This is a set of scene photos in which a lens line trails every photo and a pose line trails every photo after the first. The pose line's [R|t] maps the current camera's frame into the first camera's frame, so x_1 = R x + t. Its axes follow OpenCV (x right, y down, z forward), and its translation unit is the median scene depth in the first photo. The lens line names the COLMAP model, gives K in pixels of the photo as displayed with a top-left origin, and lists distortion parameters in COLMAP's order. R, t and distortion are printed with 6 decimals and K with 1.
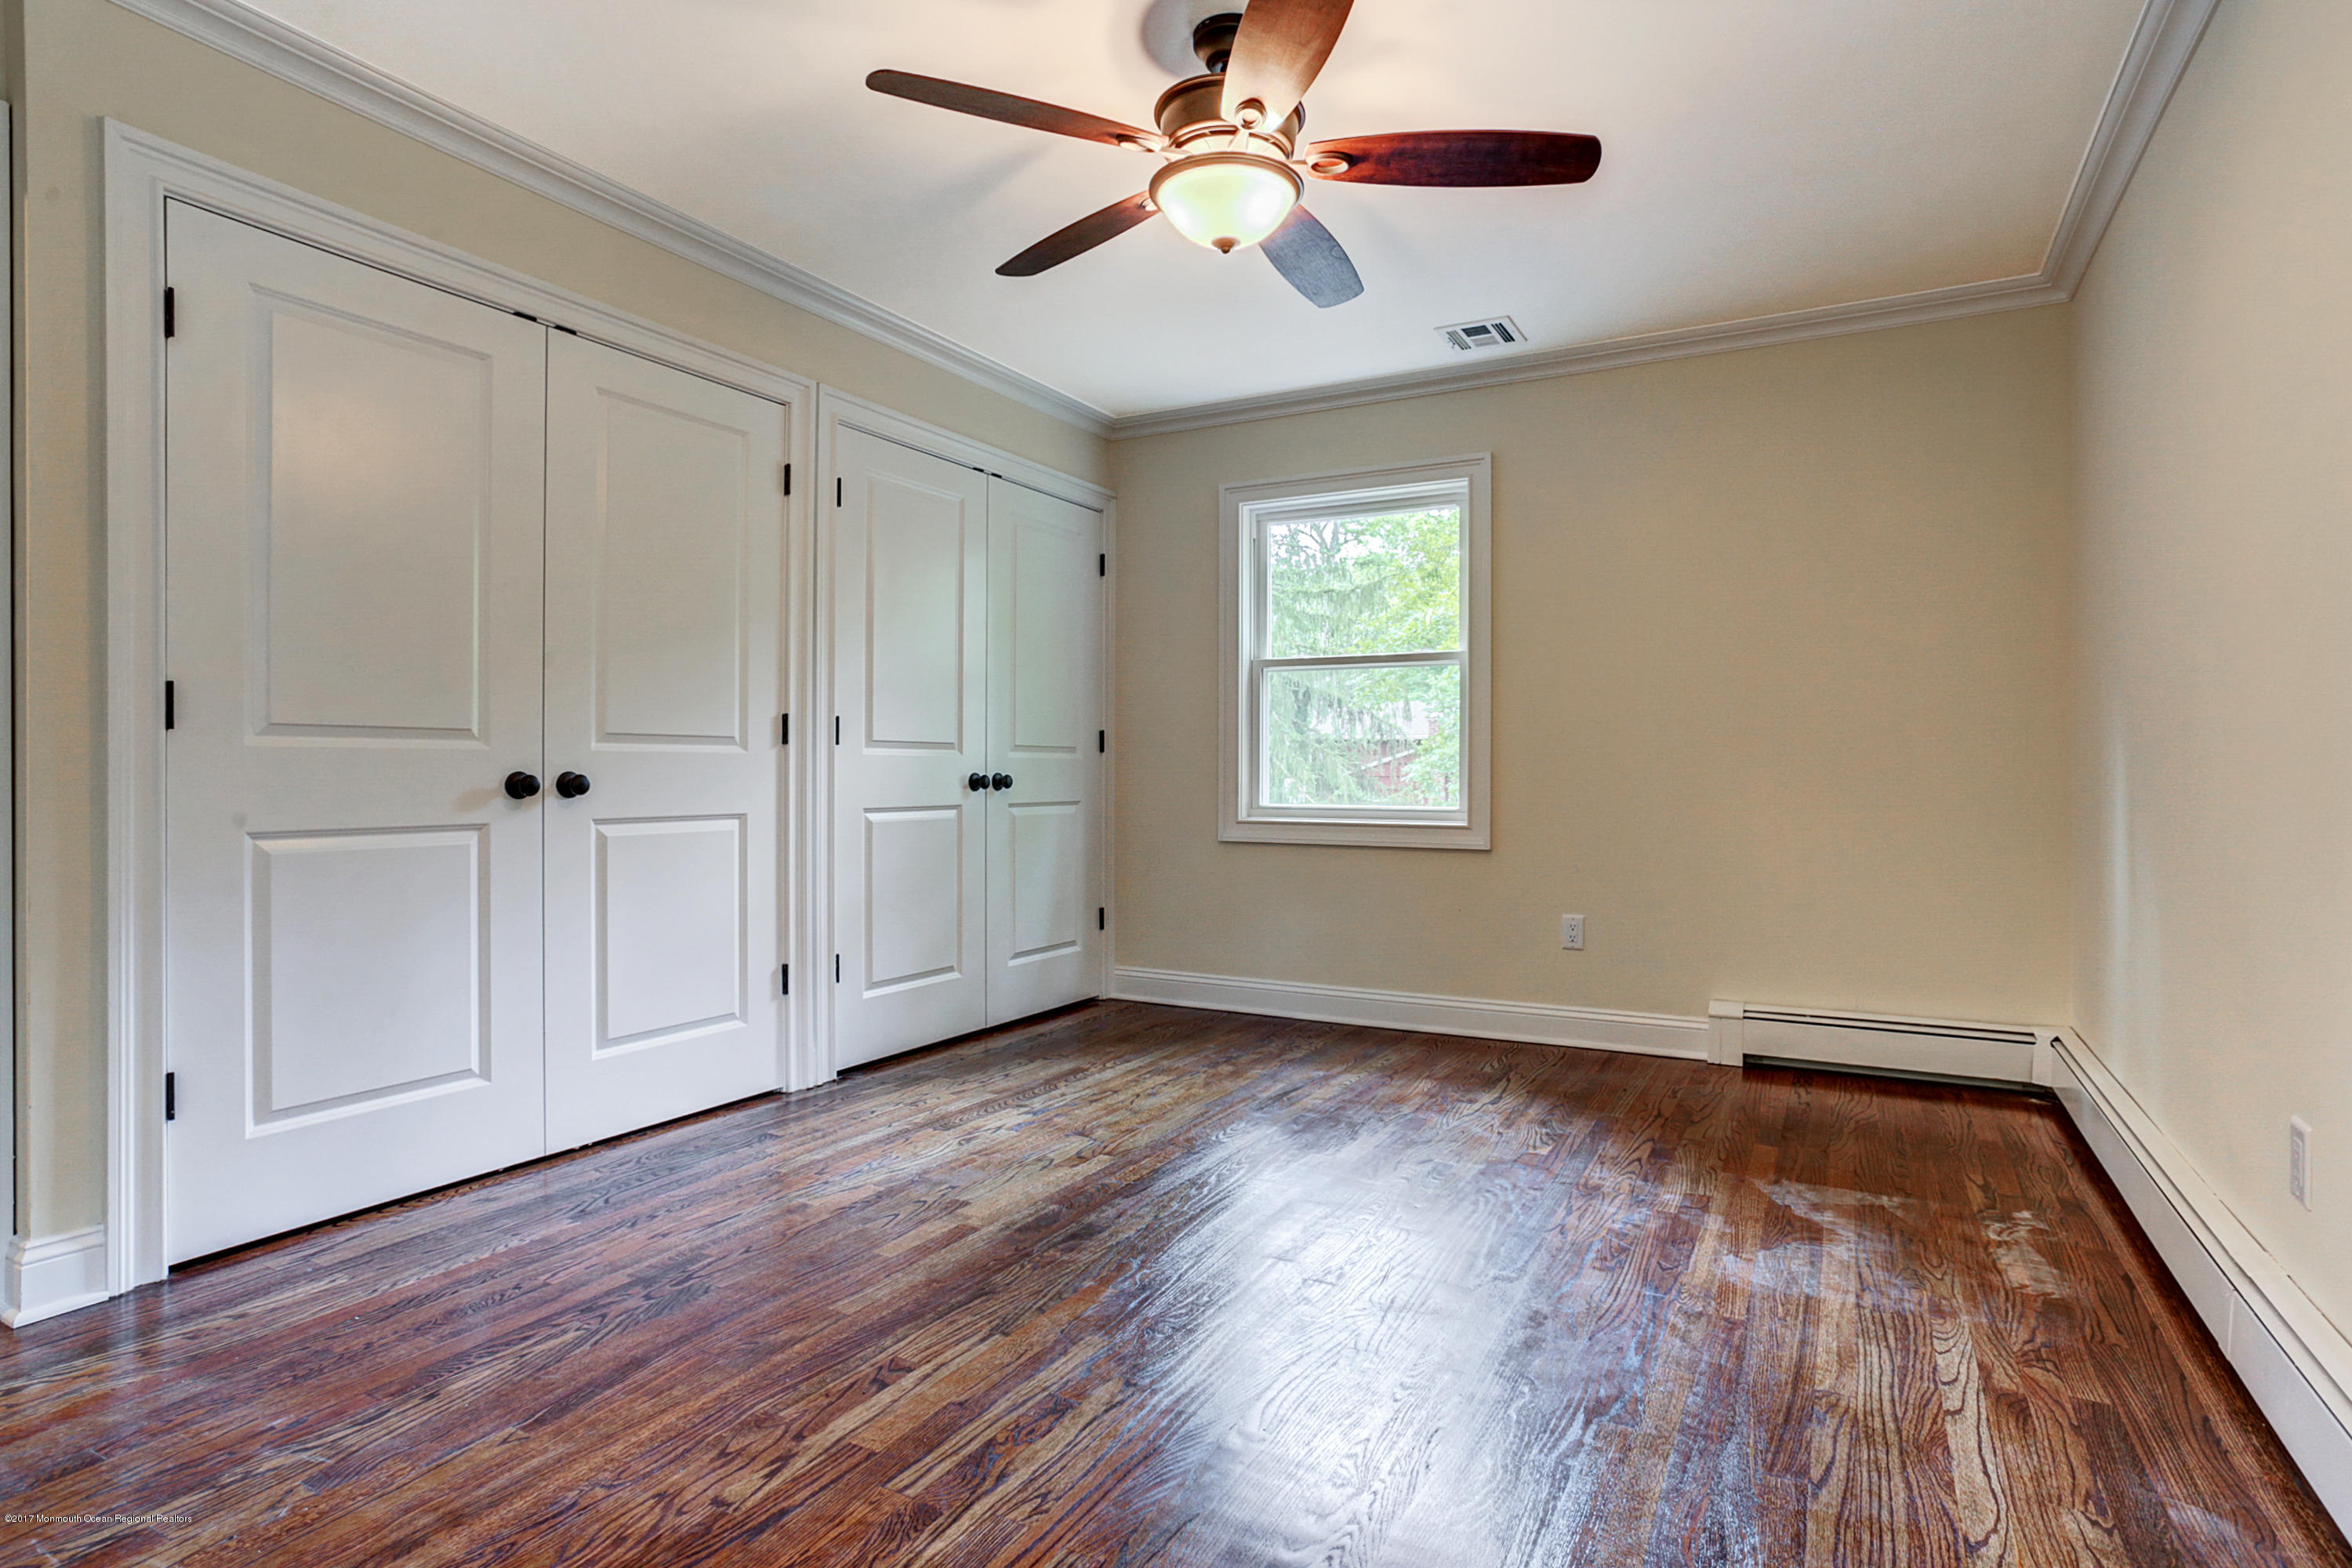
lens RADIAL K [[1224.7, 0, 1171.3], [0, 1224.7, 741.3], [0, 0, 1]] dist [-0.096761, 0.042222]
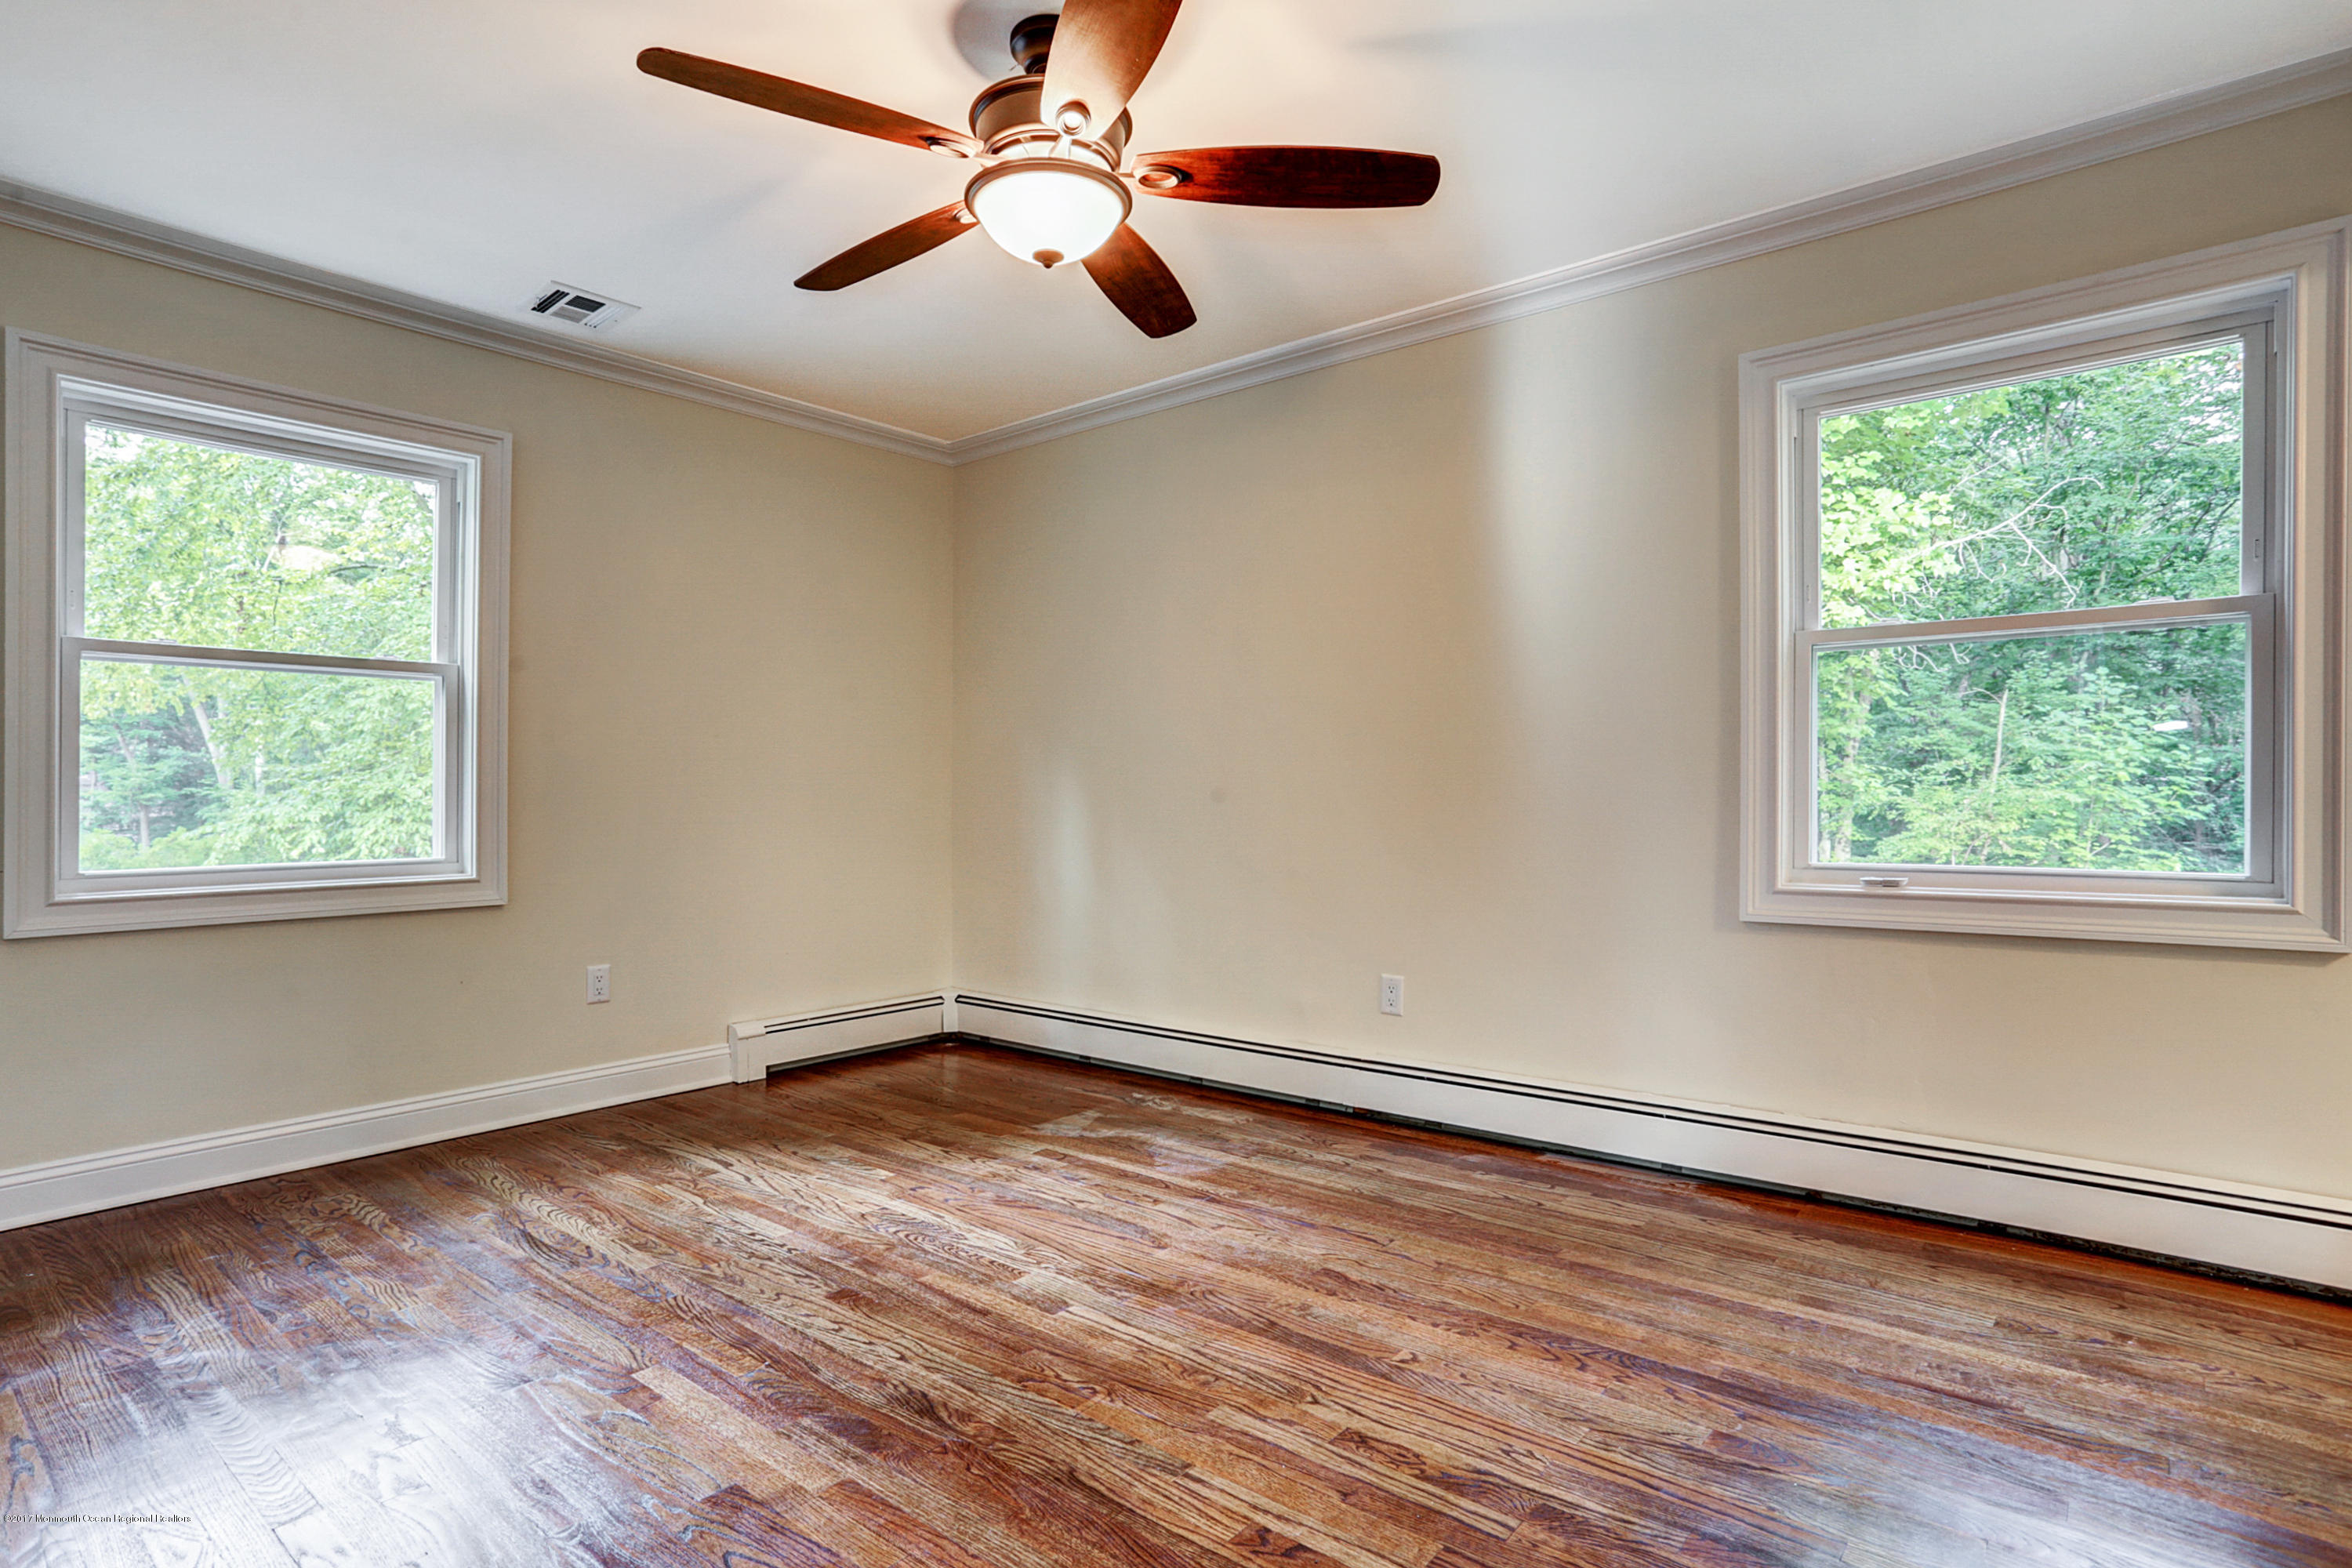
lens RADIAL K [[1183.2, 0, 1176.0], [0, 1183.2, 784.0], [0, 0, 1]] dist [-0.066087, 0.034221]
pose [[0.183010, -0.001167, 0.983110, -0.754079], [-0.013781, 0.999898, 0.003752, -0.007102], [-0.983014, -0.014235, 0.182976, 0.662538]]
